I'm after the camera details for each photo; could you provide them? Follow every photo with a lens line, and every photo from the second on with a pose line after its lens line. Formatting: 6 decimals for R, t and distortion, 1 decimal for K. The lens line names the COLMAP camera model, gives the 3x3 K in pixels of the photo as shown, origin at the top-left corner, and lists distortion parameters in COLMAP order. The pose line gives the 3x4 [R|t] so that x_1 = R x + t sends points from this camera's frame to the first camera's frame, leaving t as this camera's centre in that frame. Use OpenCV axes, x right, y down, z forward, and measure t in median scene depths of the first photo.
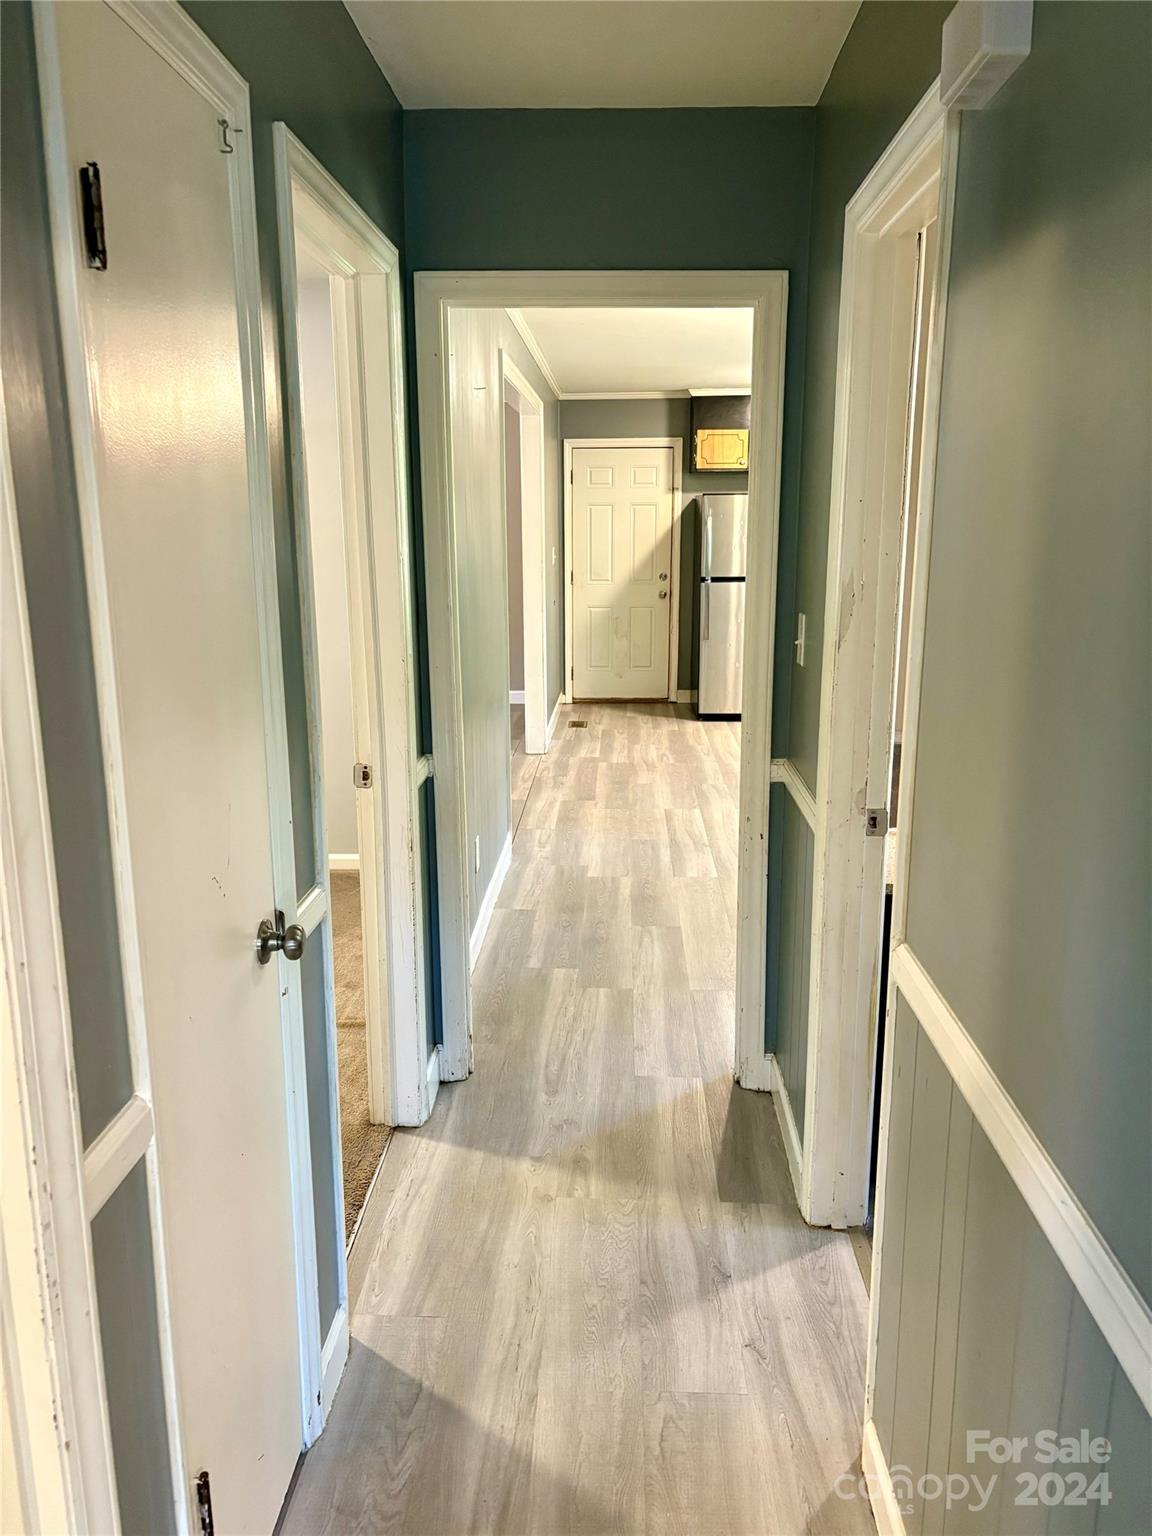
lens RADIAL K [[1158.2, 0, 576.3], [0, 1158.2, 772.7], [0, 0, 1]] dist [0.023031, -0.028323]
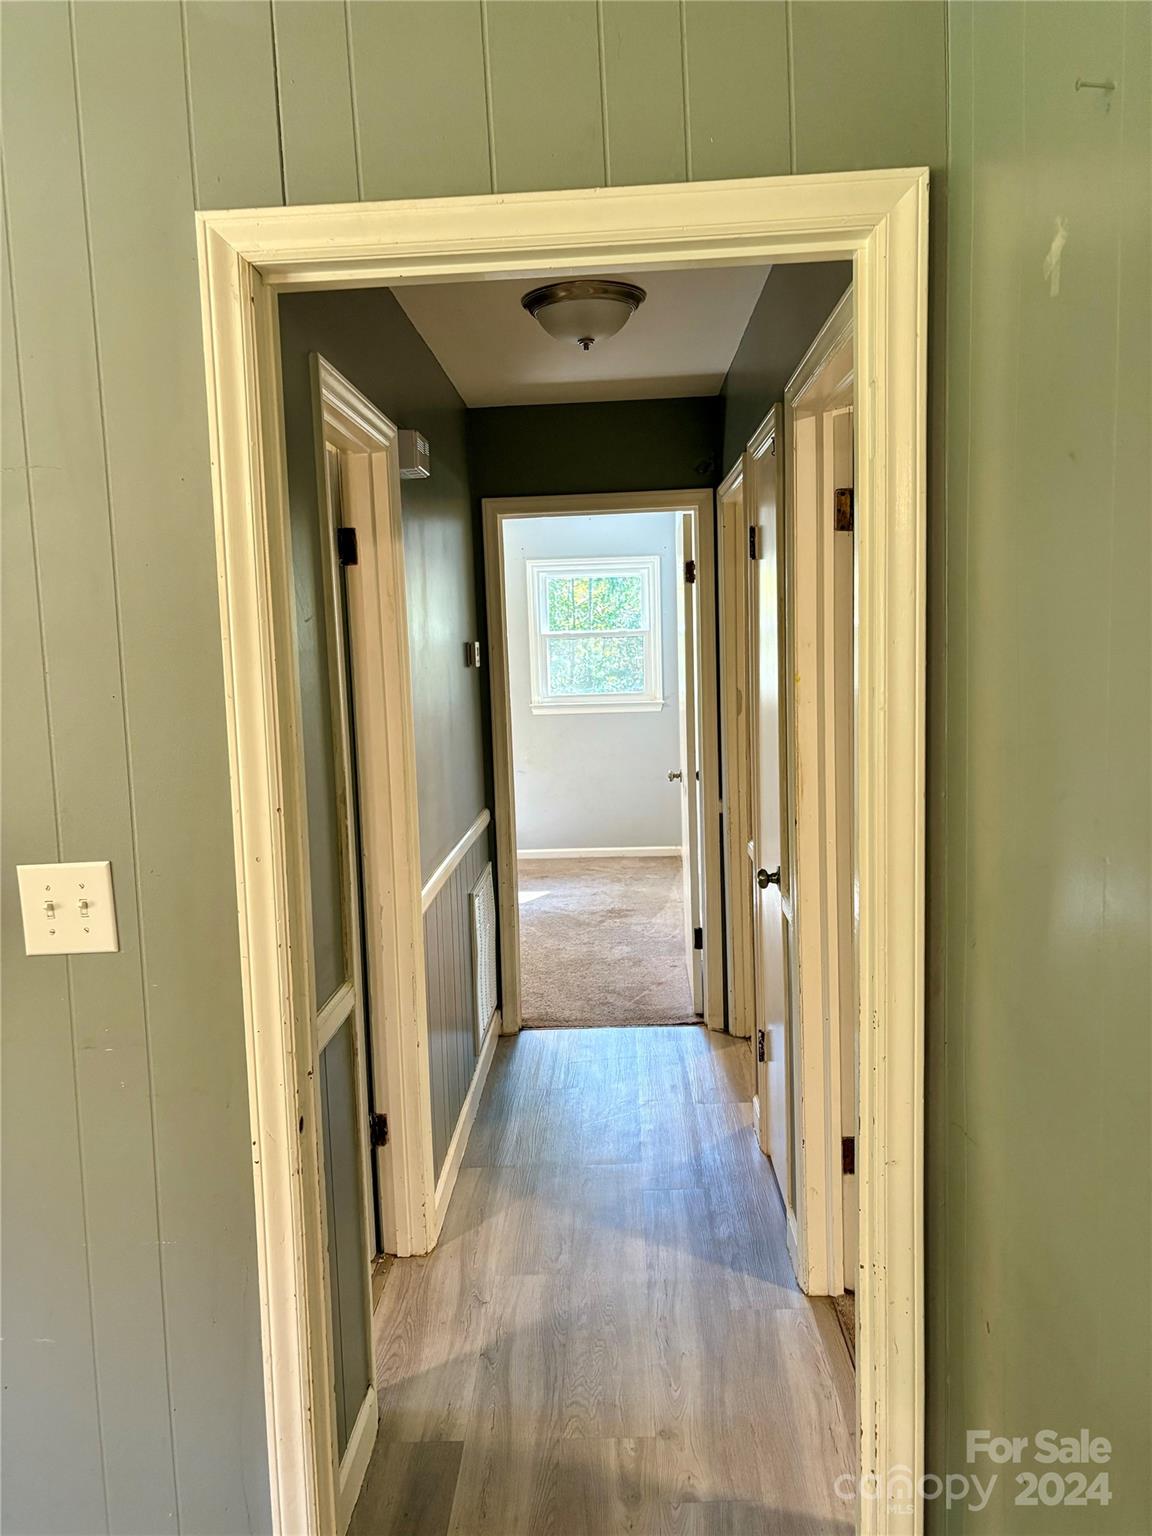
lens RADIAL K [[1158.2, 0, 576.7], [0, 1158.2, 763.5], [0, 0, 1]] dist [0.023031, -0.028323]
pose [[-0.999261, 0.038396, -0.001954, 0.023124], [0.035781, 0.947401, 0.318043, -0.375371], [0.014063, 0.317738, -0.948074, 1.654921]]
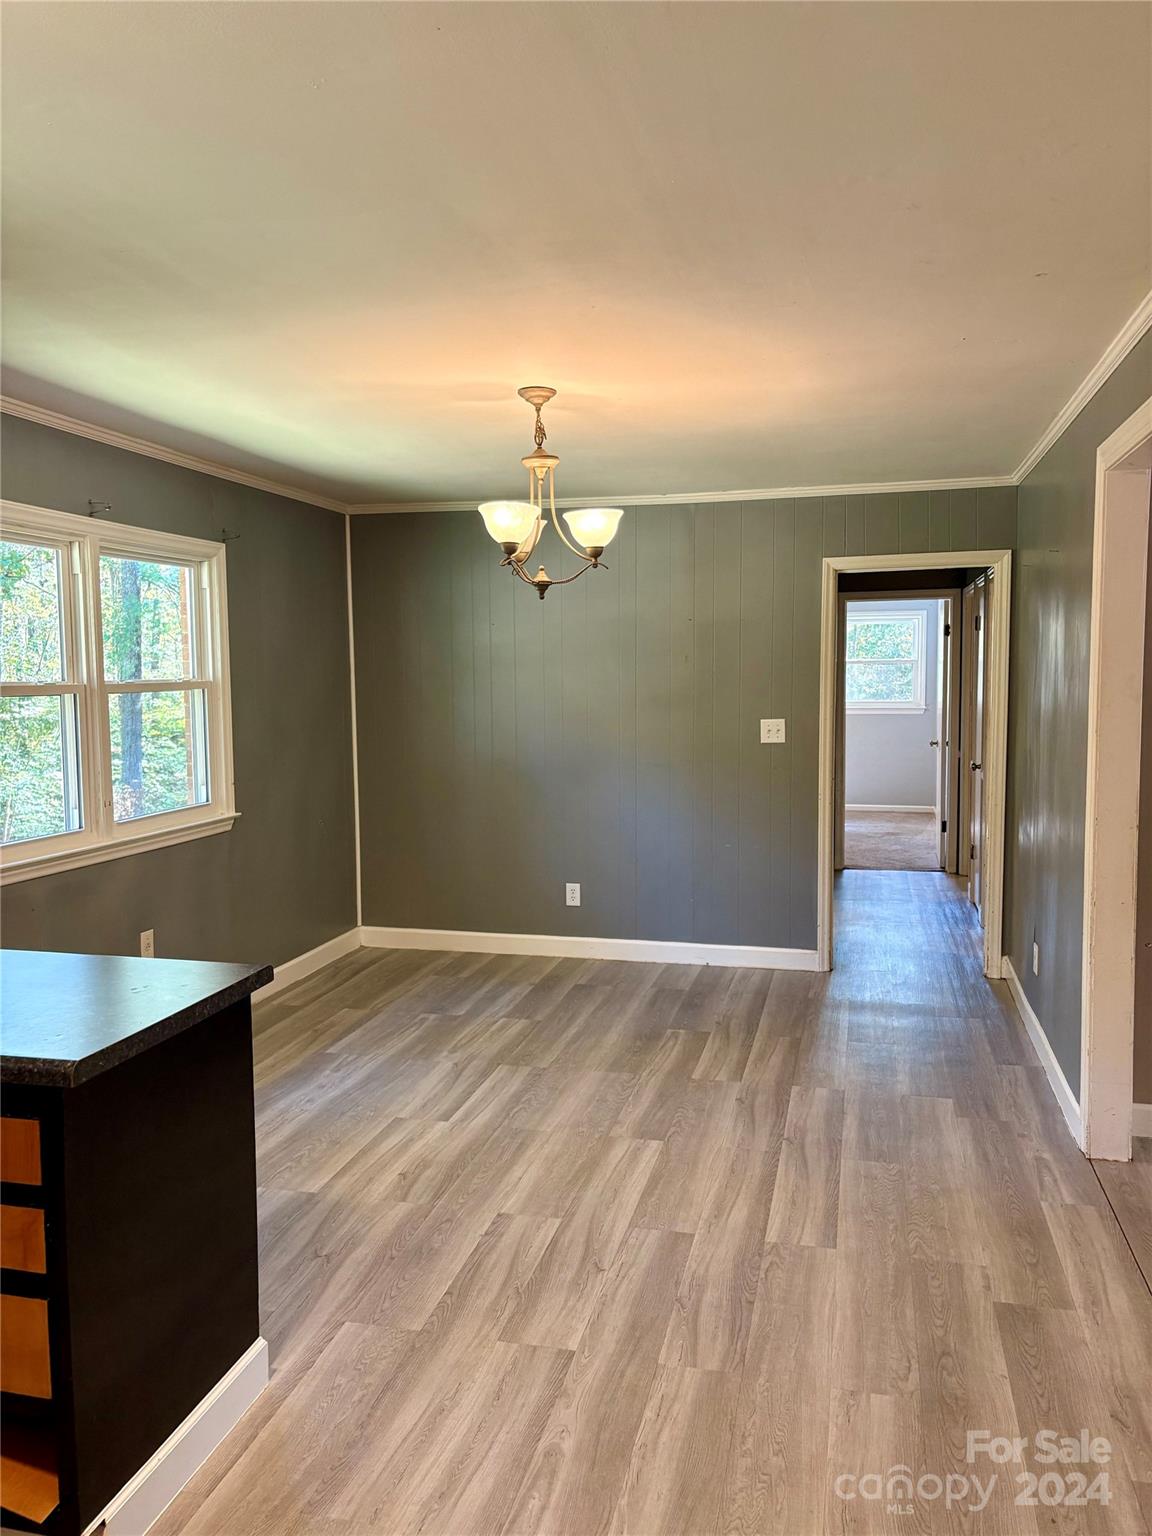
lens RADIAL K [[1158.2, 0, 575.3], [0, 1158.2, 766.8], [0, 0, 1]] dist [0.023031, -0.028323]
pose [[-0.978753, -0.001348, 0.205037, 0.193401], [0.059804, 0.954622, 0.291754, -0.737784], [-0.196126, 0.297817, -0.934259, 3.297759]]
